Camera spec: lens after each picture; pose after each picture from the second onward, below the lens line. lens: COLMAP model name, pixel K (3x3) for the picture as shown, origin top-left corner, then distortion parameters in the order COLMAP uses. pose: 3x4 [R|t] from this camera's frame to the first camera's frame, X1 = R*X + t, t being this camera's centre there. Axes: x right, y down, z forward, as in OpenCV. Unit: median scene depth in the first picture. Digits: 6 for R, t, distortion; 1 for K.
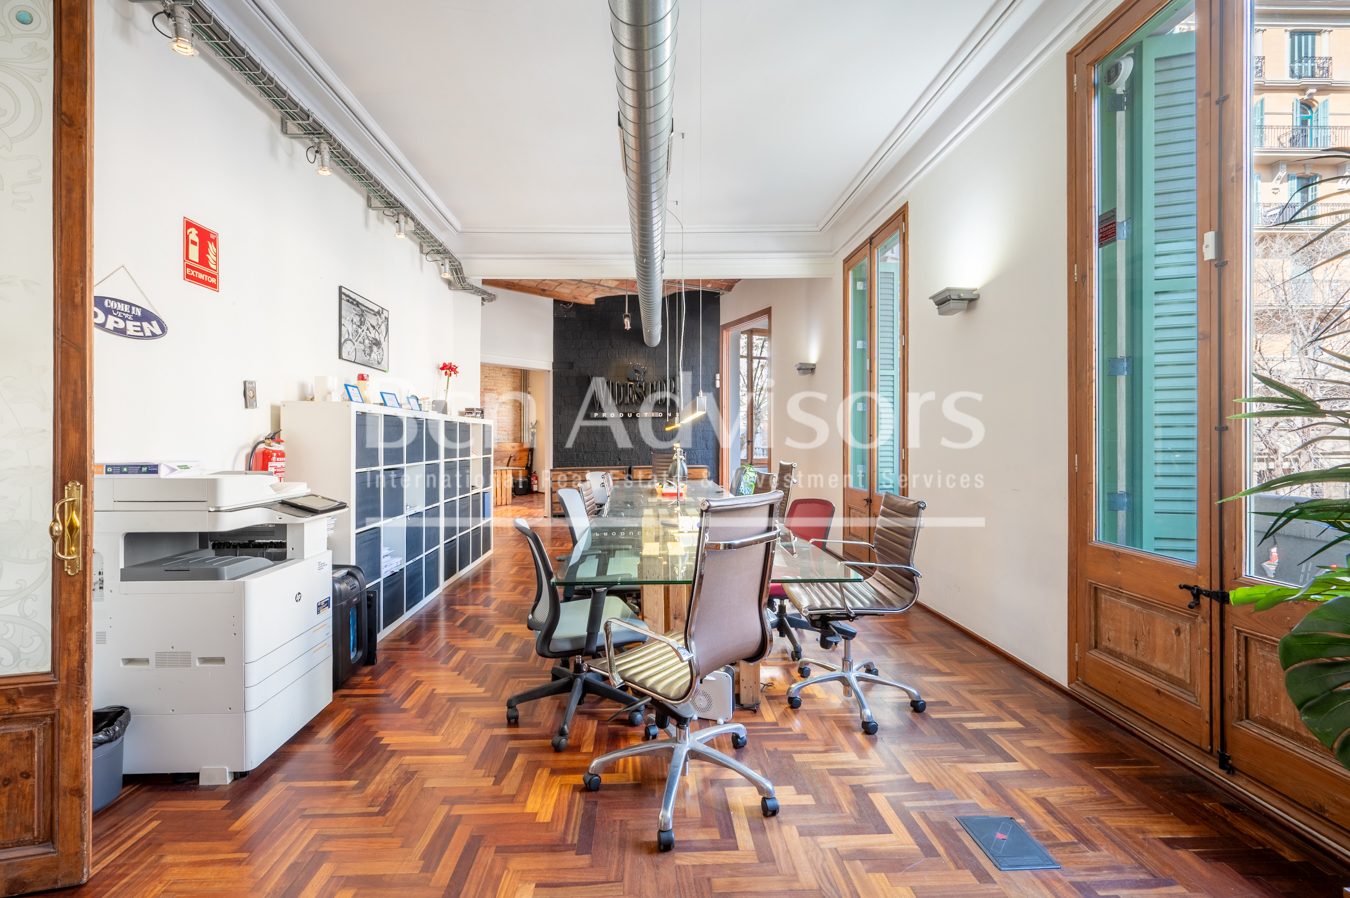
lens RADIAL K [[543.8, 0, 660.8], [0, 543.8, 442.0], [0, 0, 1]] dist [0.000560, 0.000220]
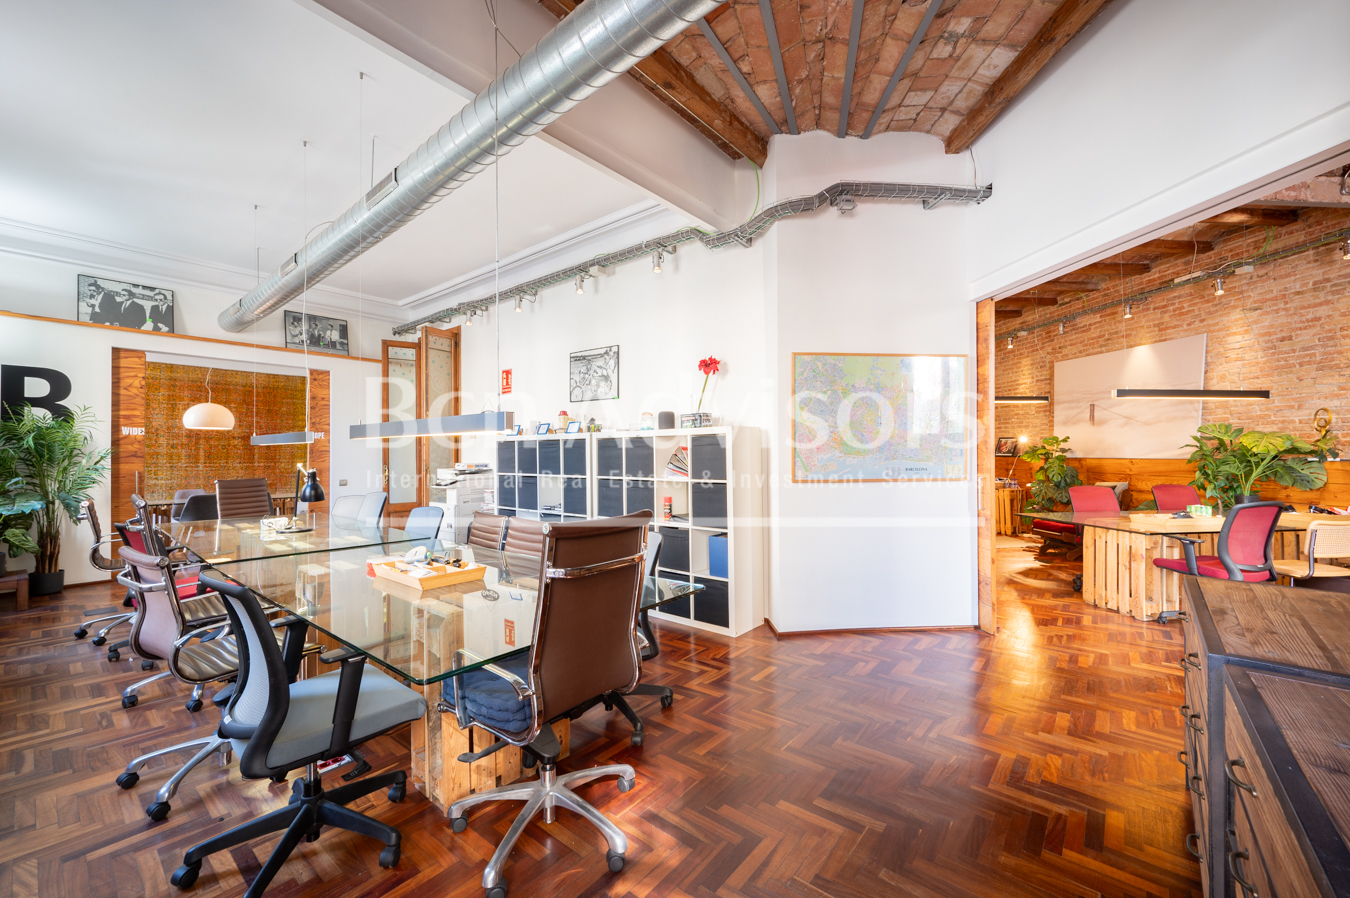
lens RADIAL K [[540.6, 0, 669.2], [0, 540.6, 448.0], [0, 0, 1]] dist [0.000264, 0.000232]
pose [[-0.659427, 0.004675, -0.751754, 0.564229], [0.008573, 0.999962, -0.001301, -0.026212], [0.751720, -0.007303, -0.659442, 3.337836]]
